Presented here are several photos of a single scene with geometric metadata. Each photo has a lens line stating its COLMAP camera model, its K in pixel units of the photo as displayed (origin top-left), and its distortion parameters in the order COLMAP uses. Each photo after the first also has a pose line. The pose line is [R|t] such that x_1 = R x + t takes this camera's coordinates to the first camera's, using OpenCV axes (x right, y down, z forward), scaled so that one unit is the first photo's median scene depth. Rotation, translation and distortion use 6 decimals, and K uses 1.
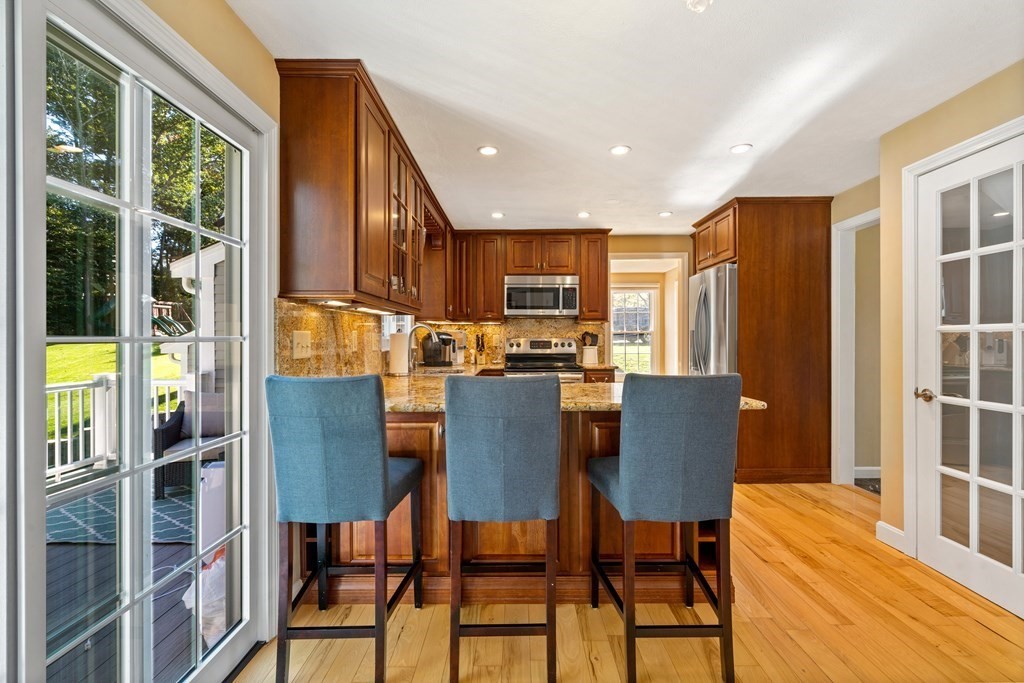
lens RADIAL K [[475.4, 0, 517.2], [0, 475.4, 341.2], [0, 0, 1]] dist [0.001022, 0.000620]
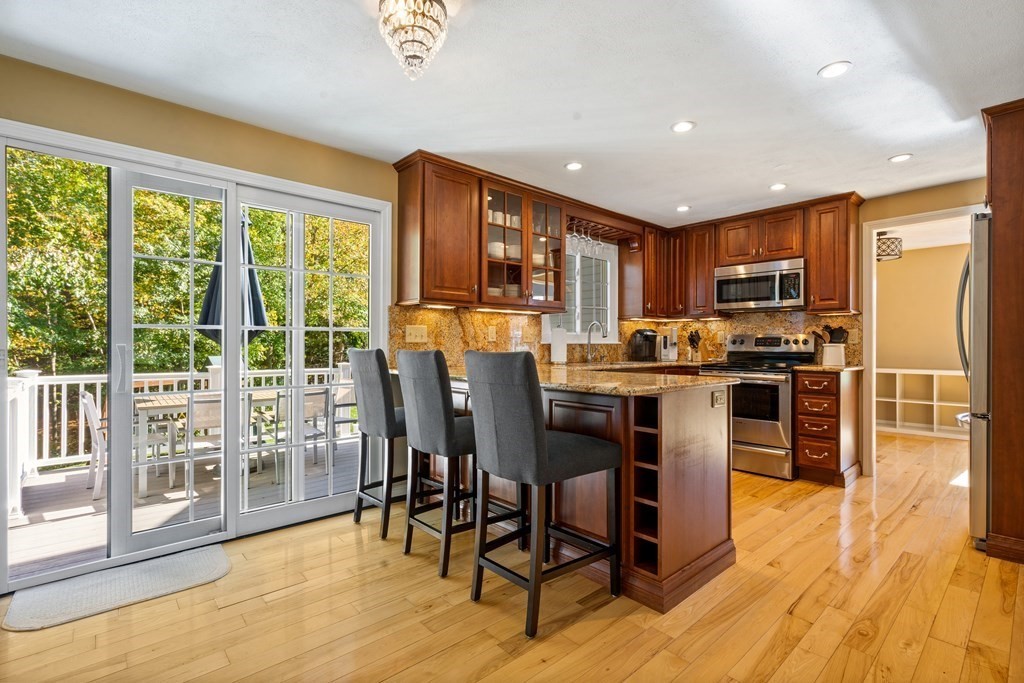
lens RADIAL K [[475.4, 0, 517.2], [0, 475.4, 341.2], [0, 0, 1]] dist [0.001022, 0.000620]
pose [[0.675087, 0.001444, -0.737737, 0.405005], [-0.007517, 0.999960, -0.004921, 0.015011], [0.737700, 0.008868, 0.675071, 0.076179]]
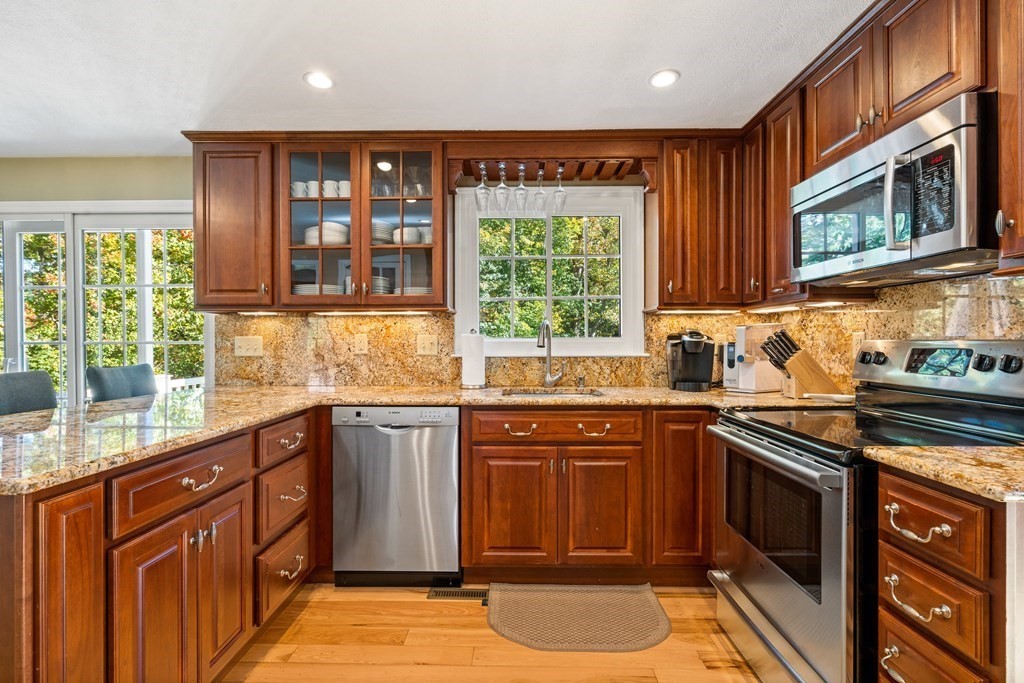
lens RADIAL K [[475.4, 0, 517.2], [0, 475.4, 341.2], [0, 0, 1]] dist [0.001022, 0.000620]
pose [[-0.006484, 0.001487, -0.999978, 0.386456], [-0.001042, 0.999998, 0.001494, -0.005043], [0.999978, 0.001051, -0.006483, 0.766130]]
